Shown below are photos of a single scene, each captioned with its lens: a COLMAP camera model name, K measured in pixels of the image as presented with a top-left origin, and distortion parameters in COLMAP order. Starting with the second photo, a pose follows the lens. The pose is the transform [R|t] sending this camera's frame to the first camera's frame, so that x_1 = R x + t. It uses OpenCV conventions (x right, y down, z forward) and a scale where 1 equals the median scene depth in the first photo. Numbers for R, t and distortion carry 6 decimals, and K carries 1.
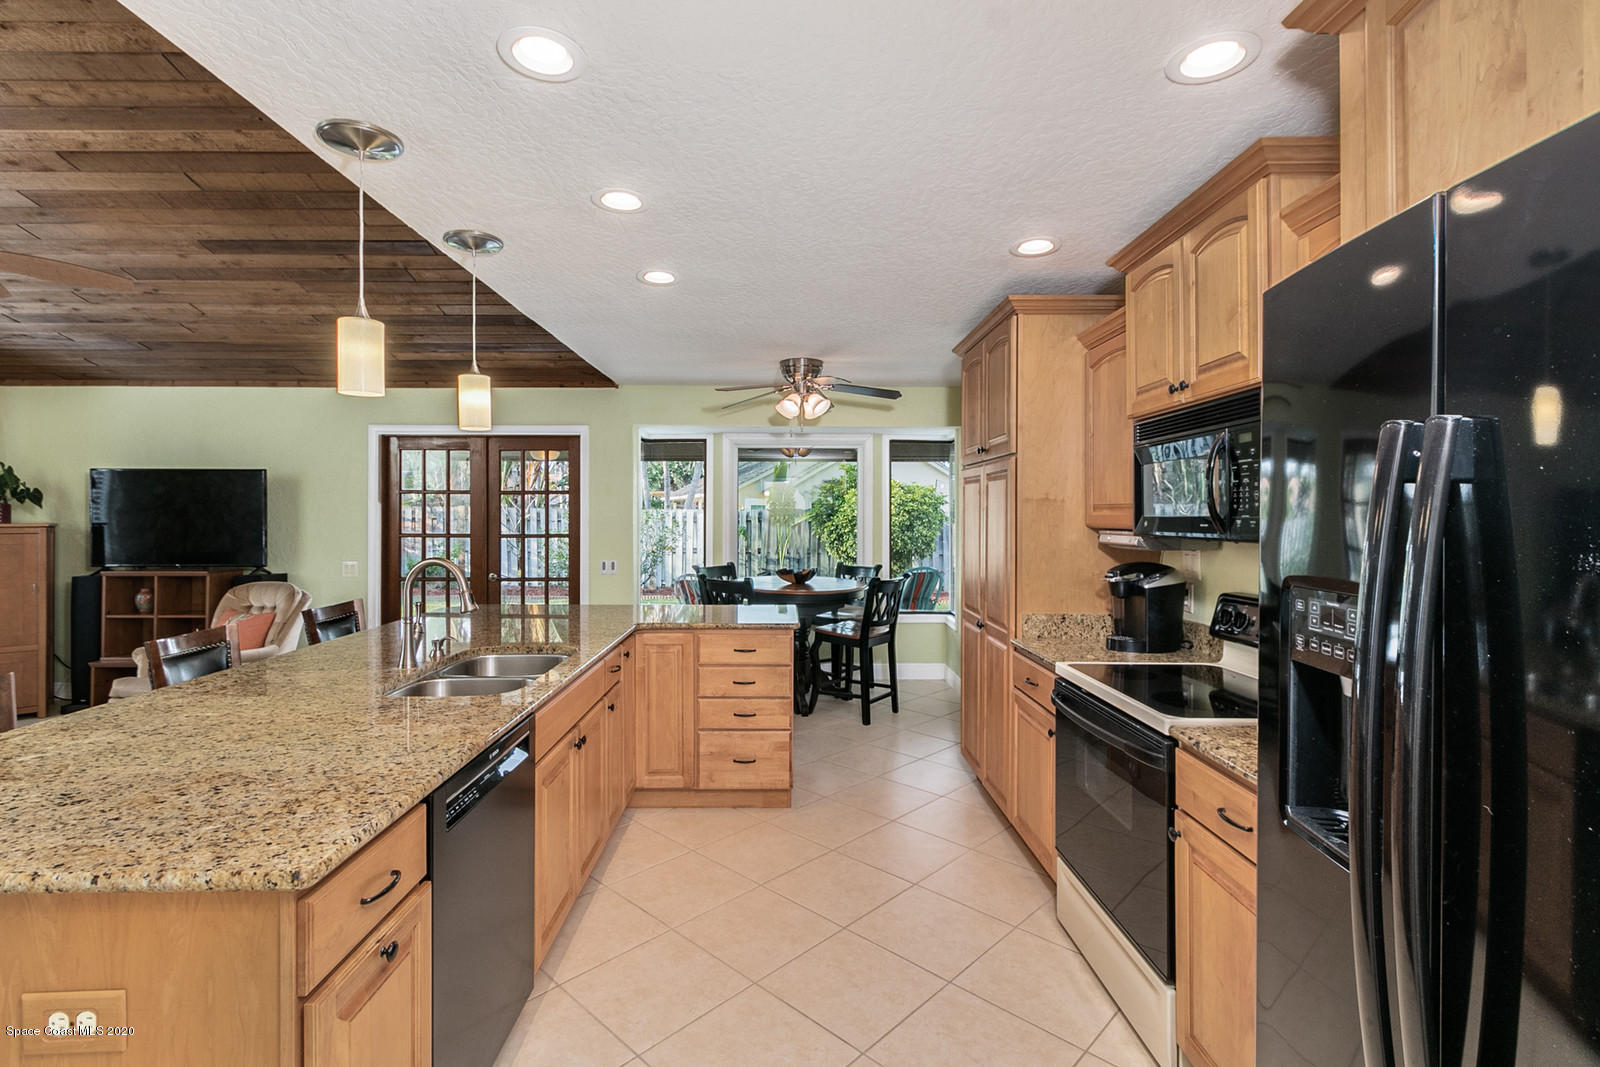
lens RADIAL K [[750.1, 0, 807.3], [0, 750.1, 524.0], [0, 0, 1]] dist [-0.011643, 0.000503]
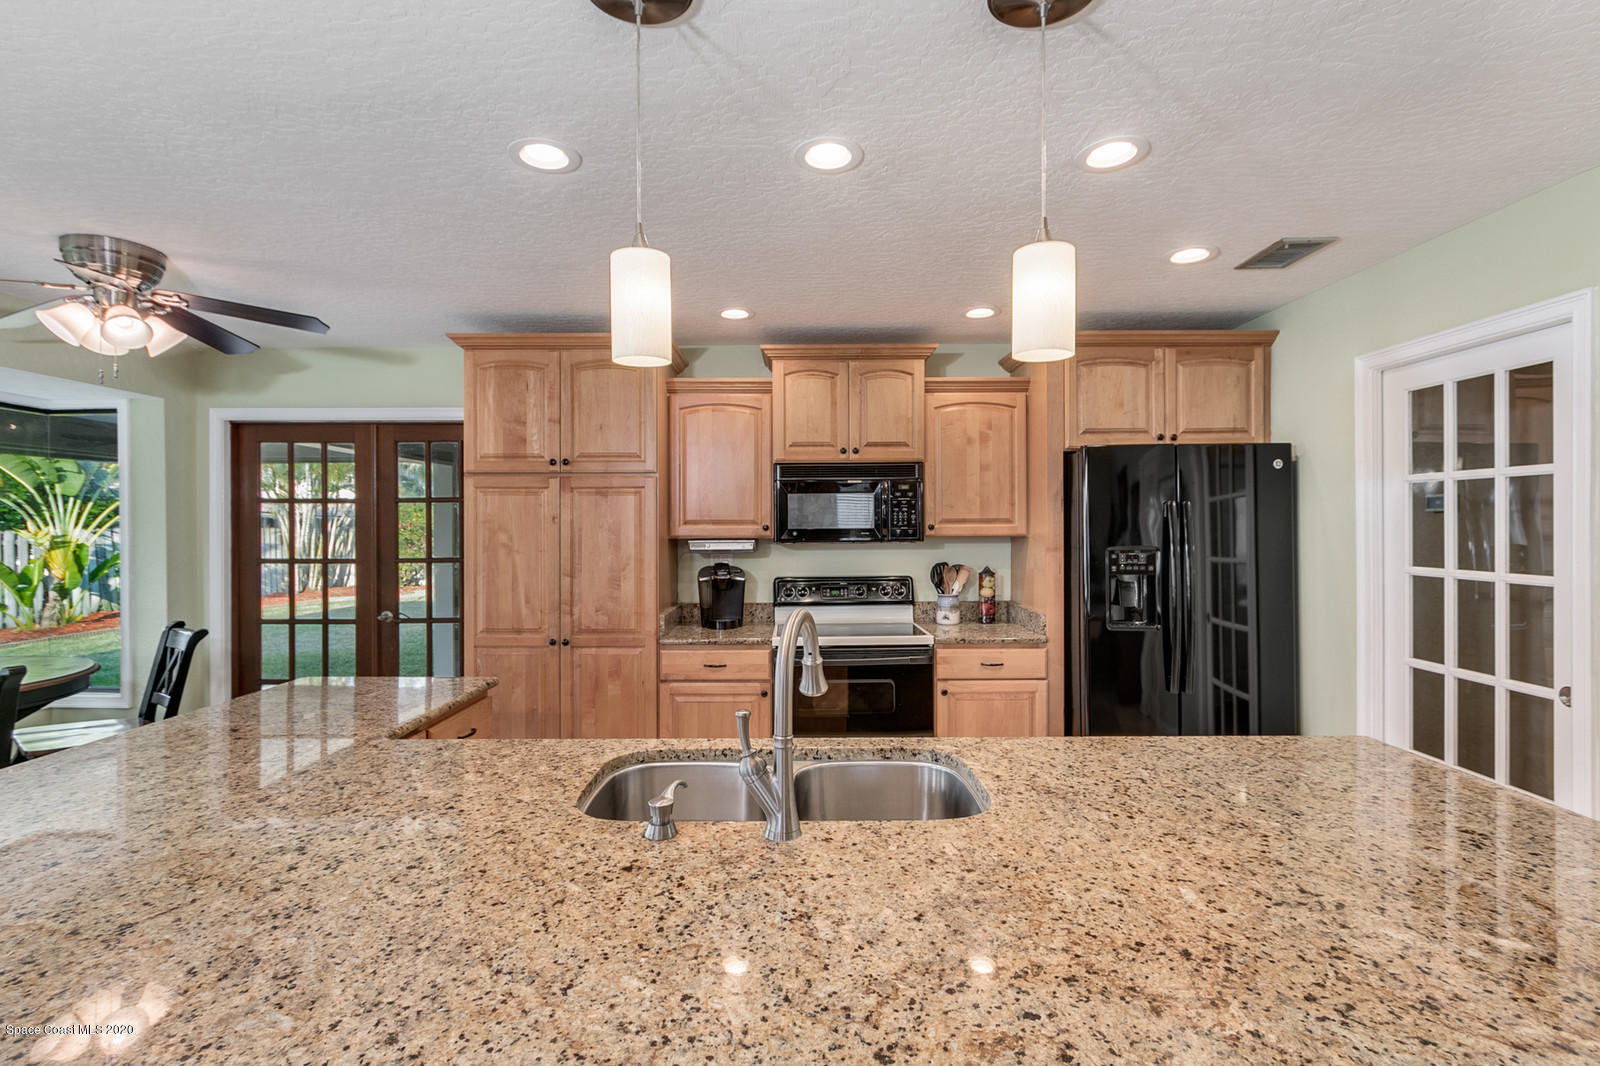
lens RADIAL K [[750.1, 0, 790.6], [0, 750.1, 529.5], [0, 0, 1]] dist [-0.011643, 0.000503]
pose [[0.024843, -0.007004, 0.999667, -1.893806], [0.015436, 0.999859, 0.006622, -0.029699], [-0.999572, 0.015266, 0.024948, 1.781568]]
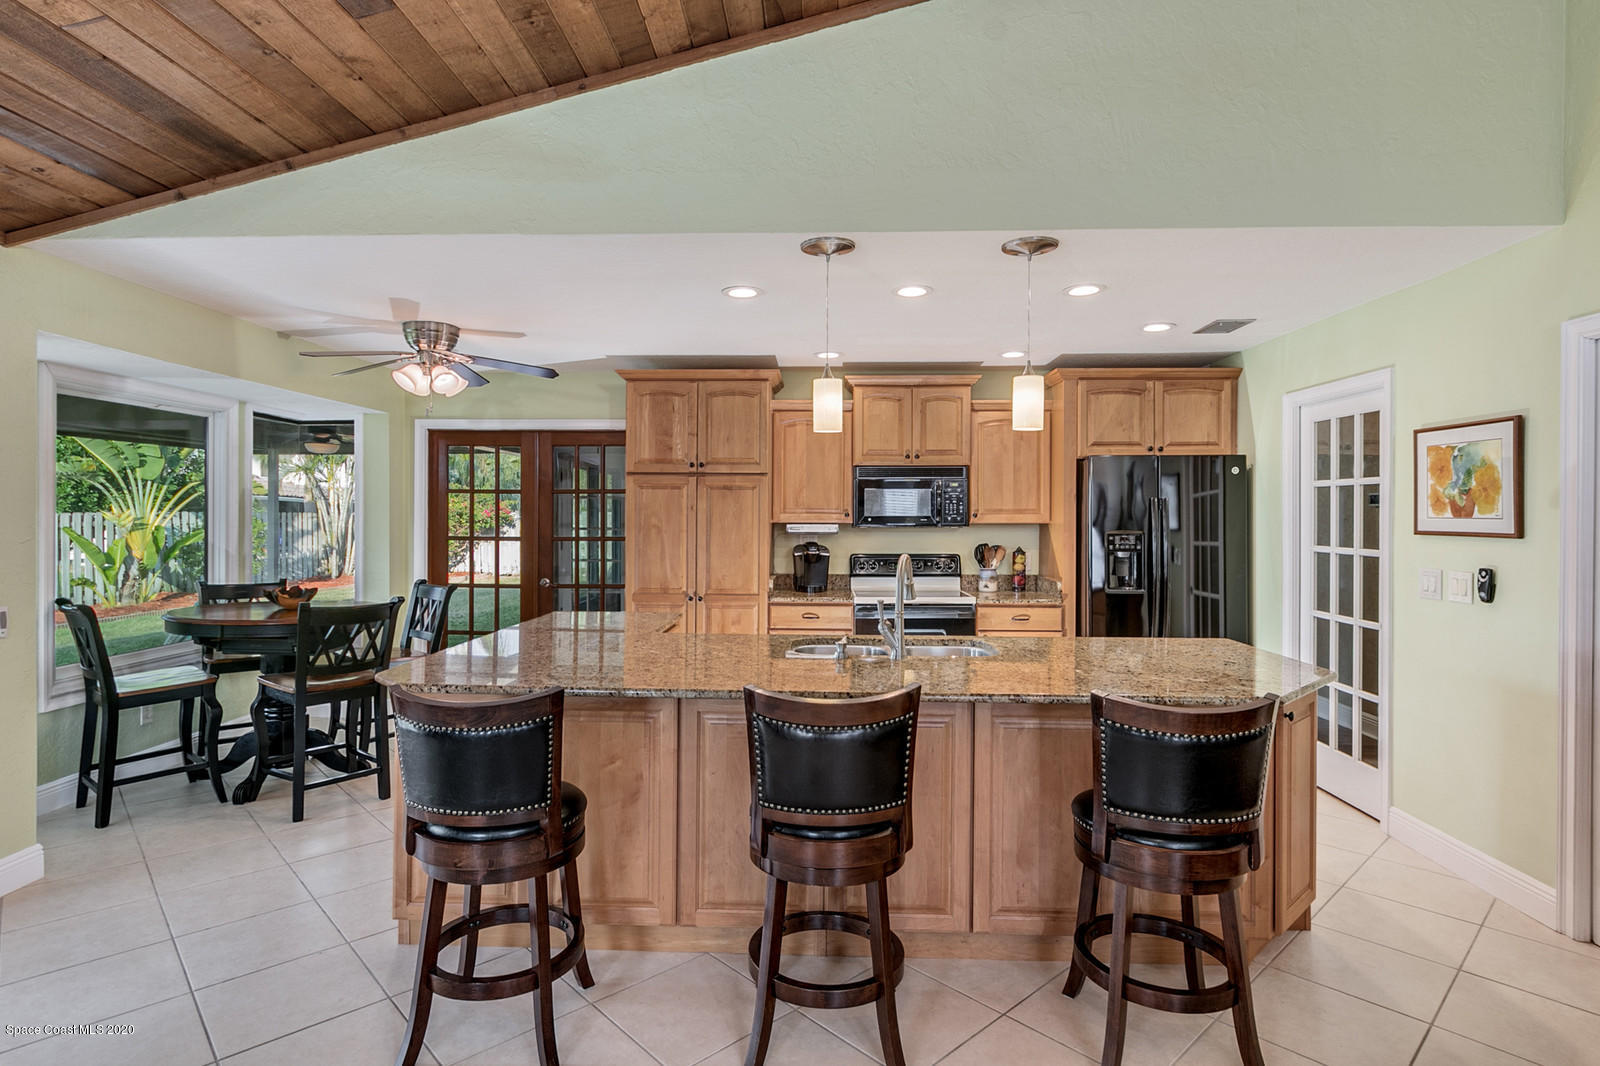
lens RADIAL K [[808.8, 0, 793.9], [0, 808.8, 520.1], [0, 0, 1]] dist [-0.021644, 0.000425]
pose [[0.063775, -0.009187, 0.997922, -2.595725], [0.007319, 0.999935, 0.008738, -0.030365], [-0.997937, 0.006747, 0.063838, 1.885679]]
